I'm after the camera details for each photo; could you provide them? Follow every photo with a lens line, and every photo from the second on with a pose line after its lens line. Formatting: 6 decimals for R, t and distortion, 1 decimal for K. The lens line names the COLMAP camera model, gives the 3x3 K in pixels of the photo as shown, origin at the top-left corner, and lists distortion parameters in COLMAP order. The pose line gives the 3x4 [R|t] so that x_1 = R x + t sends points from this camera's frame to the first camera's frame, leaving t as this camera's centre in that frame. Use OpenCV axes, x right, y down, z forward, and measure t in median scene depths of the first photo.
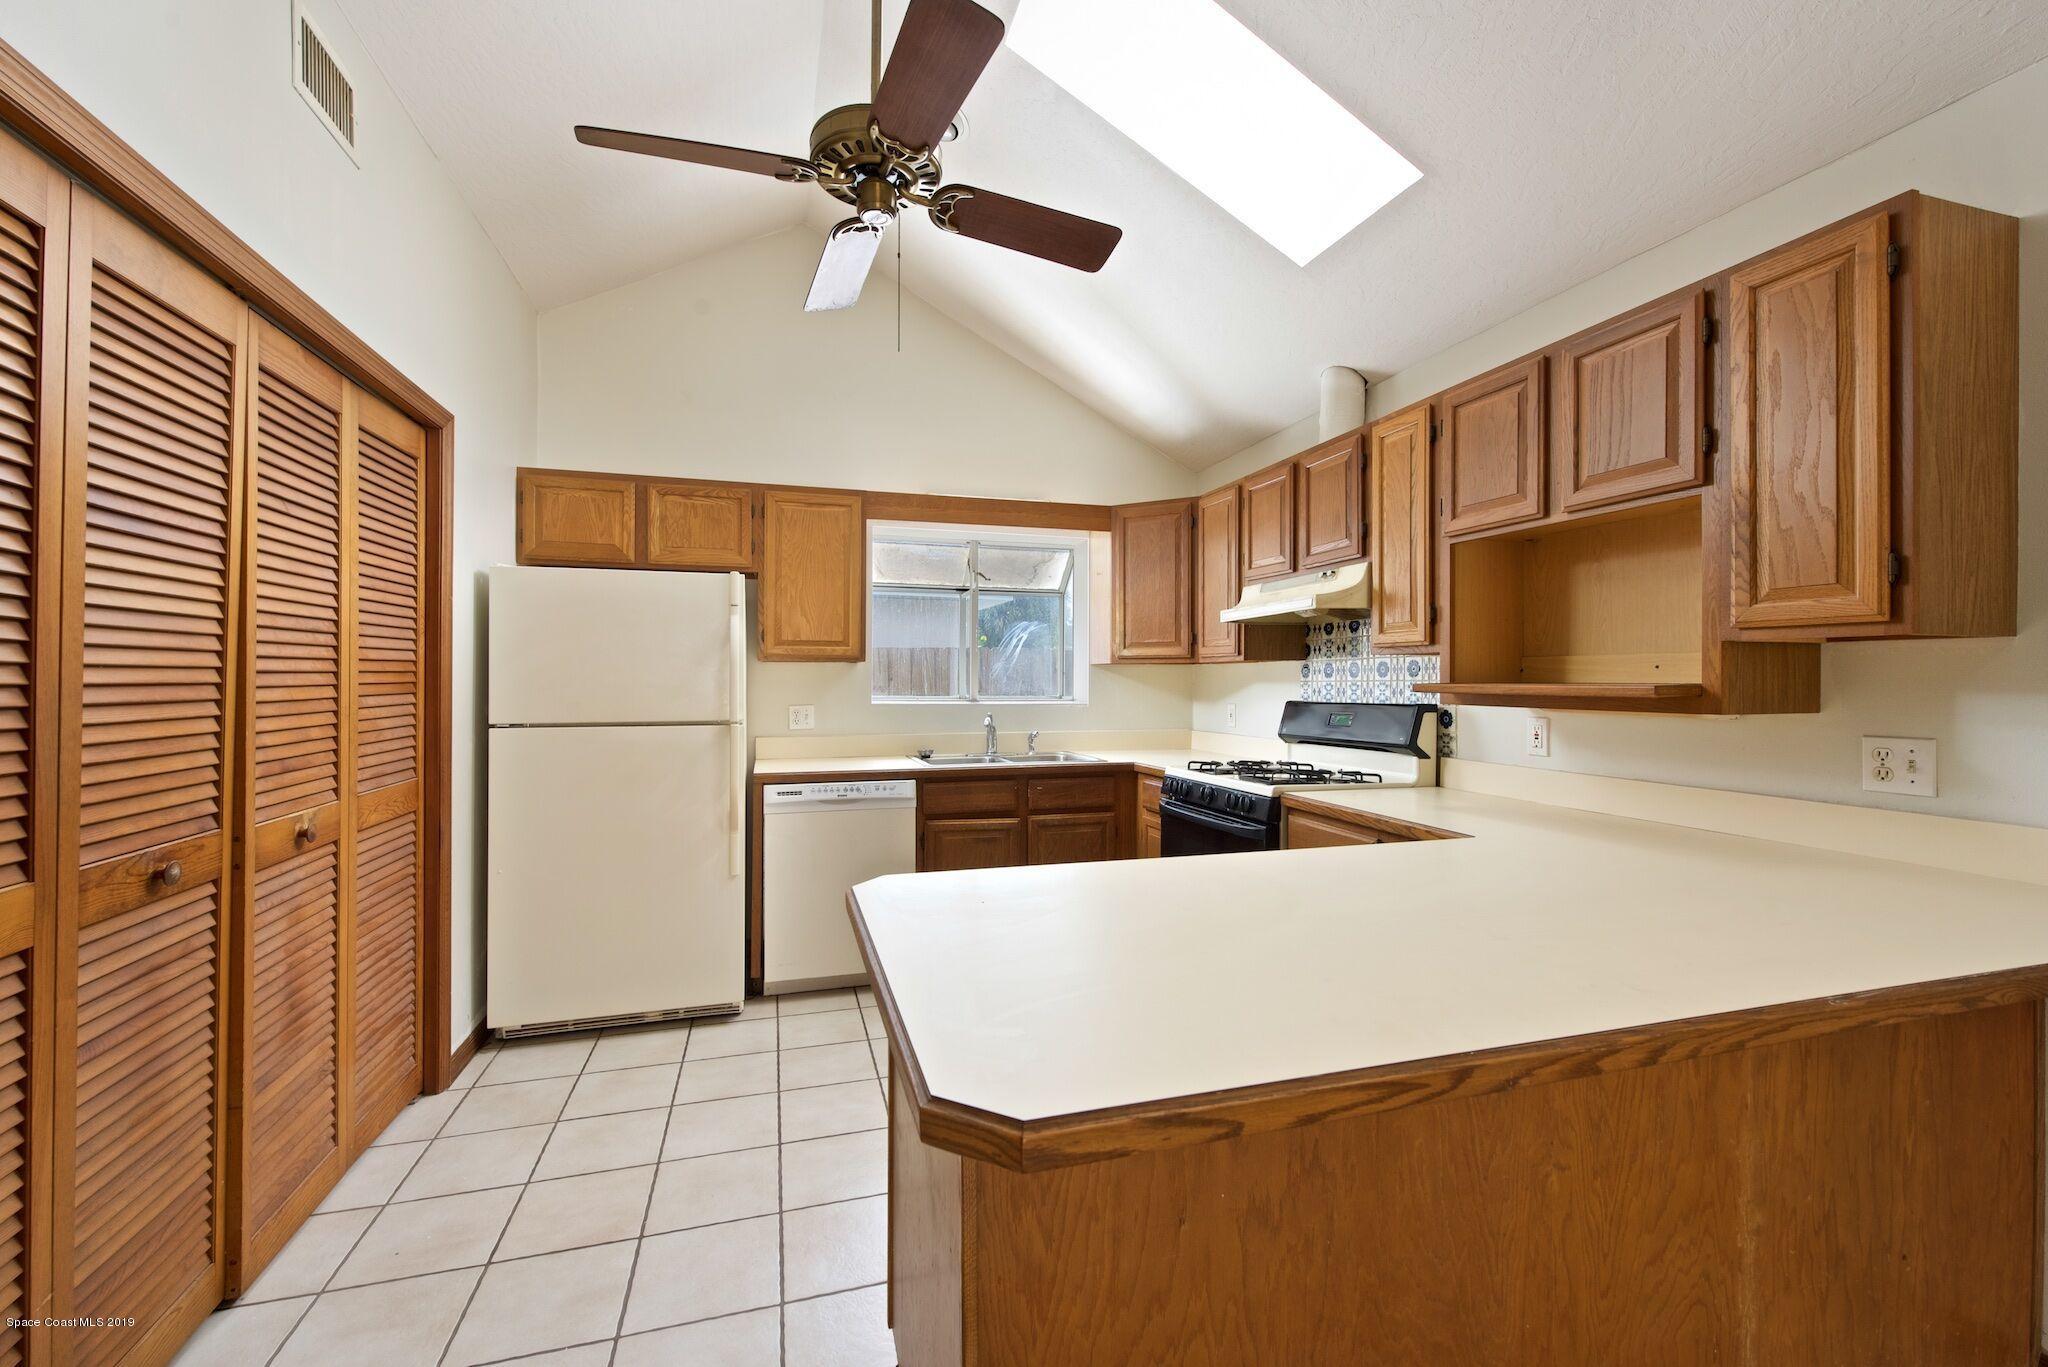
lens RADIAL K [[809.8, 0, 1017.6], [0, 809.8, 677.3], [0, 0, 1]] dist [0.005215, -0.000286]
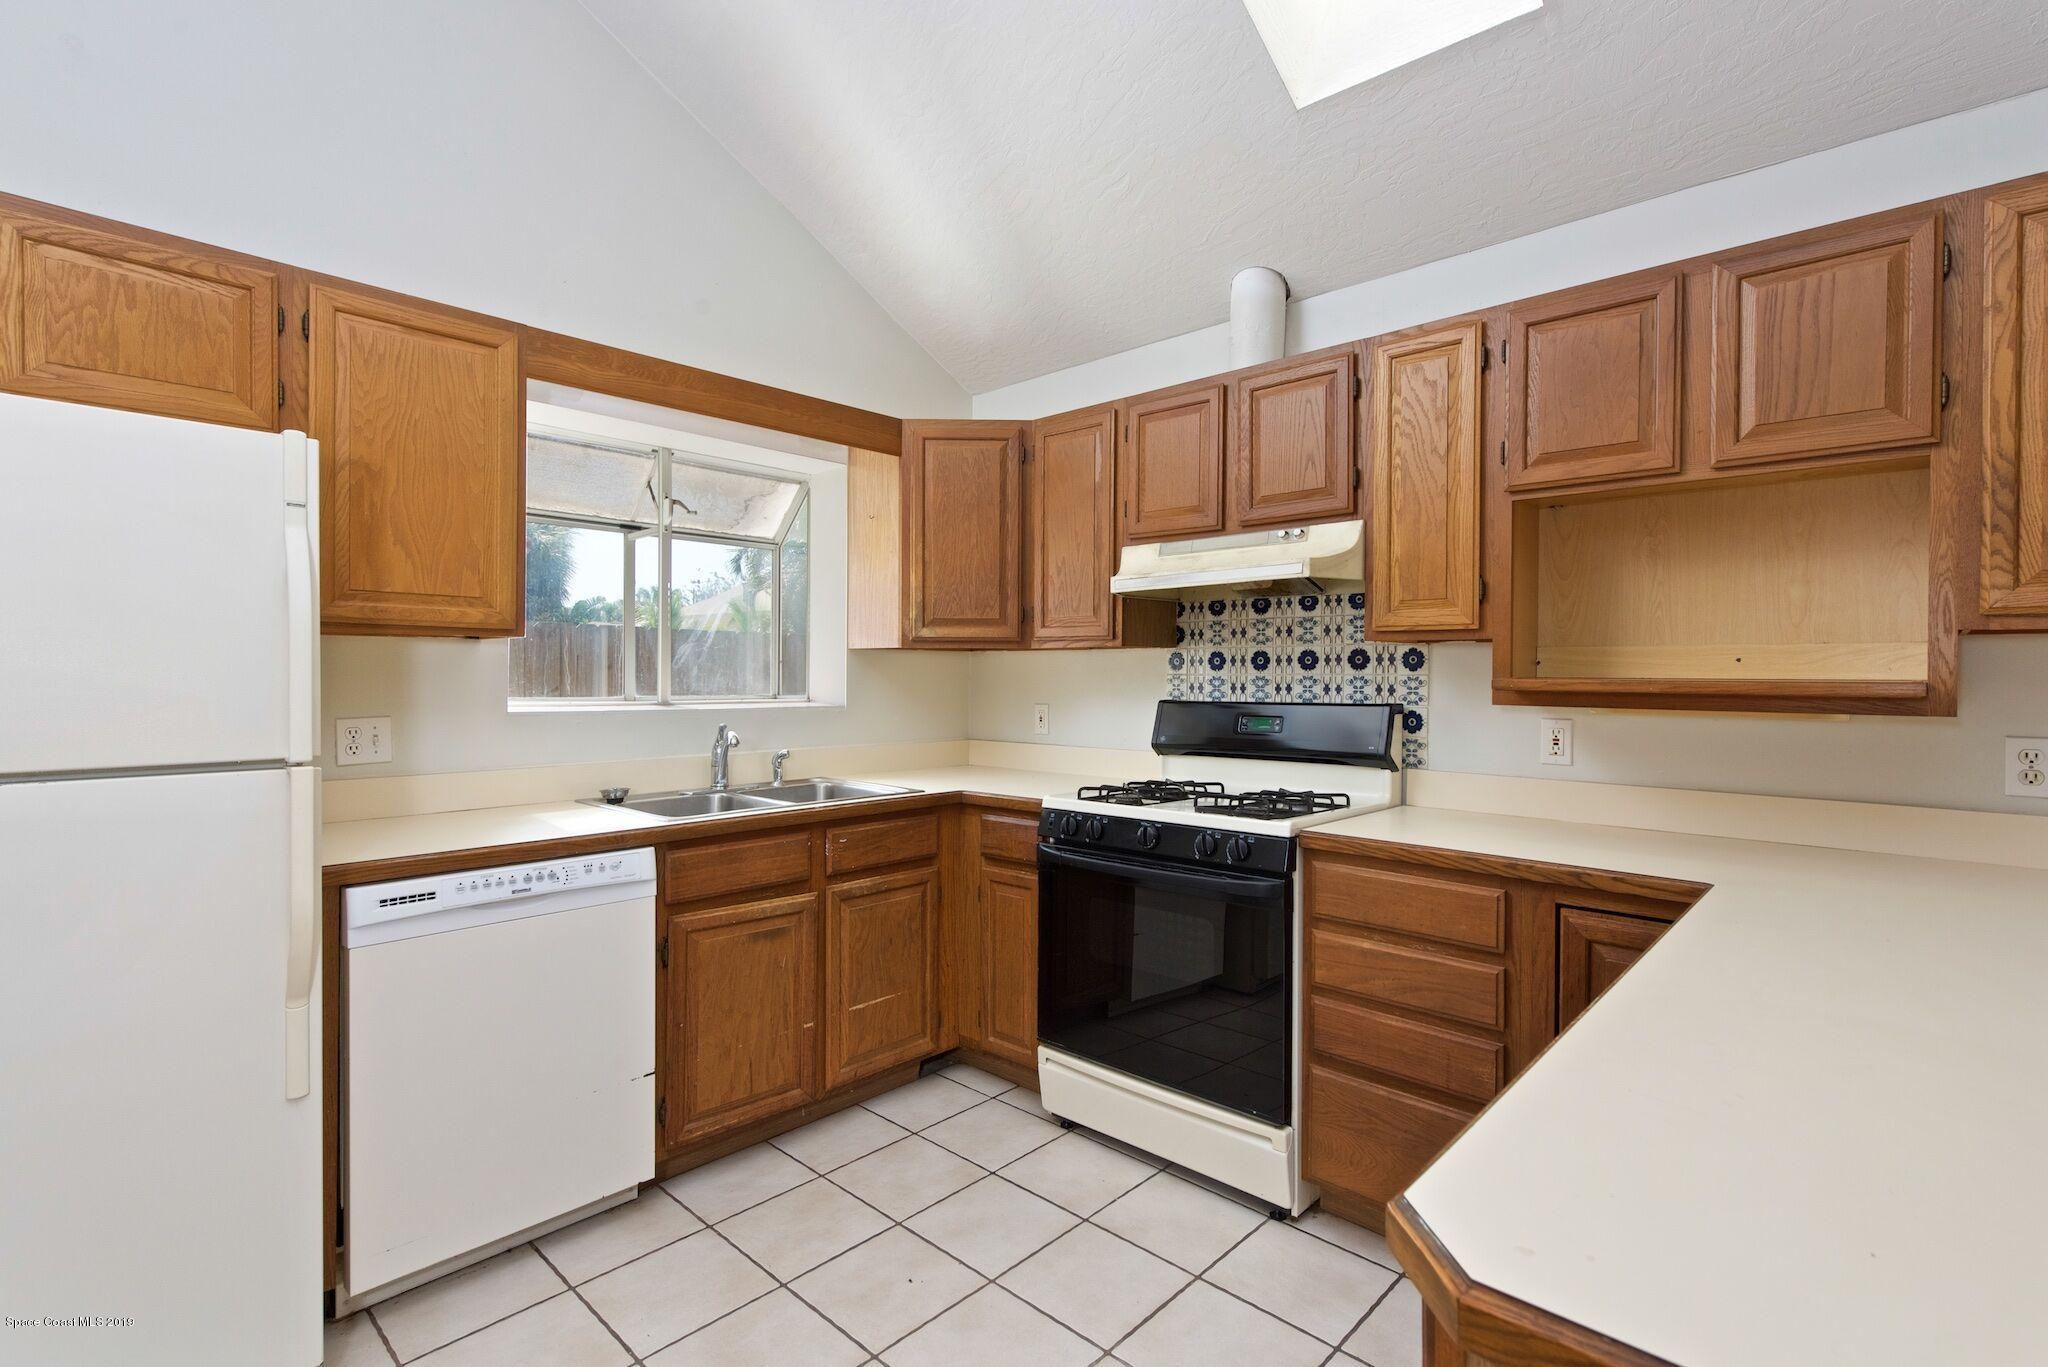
lens RADIAL K [[936.6, 0, 1024.0], [0, 936.6, 683.5], [0, 0, 1]] dist [0.002300, -0.000310]
pose [[0.870591, -0.002625, 0.492001, -0.222054], [-0.005554, 0.999870, 0.015162, 0.000708], [-0.491977, -0.015932, 0.870462, 0.299126]]
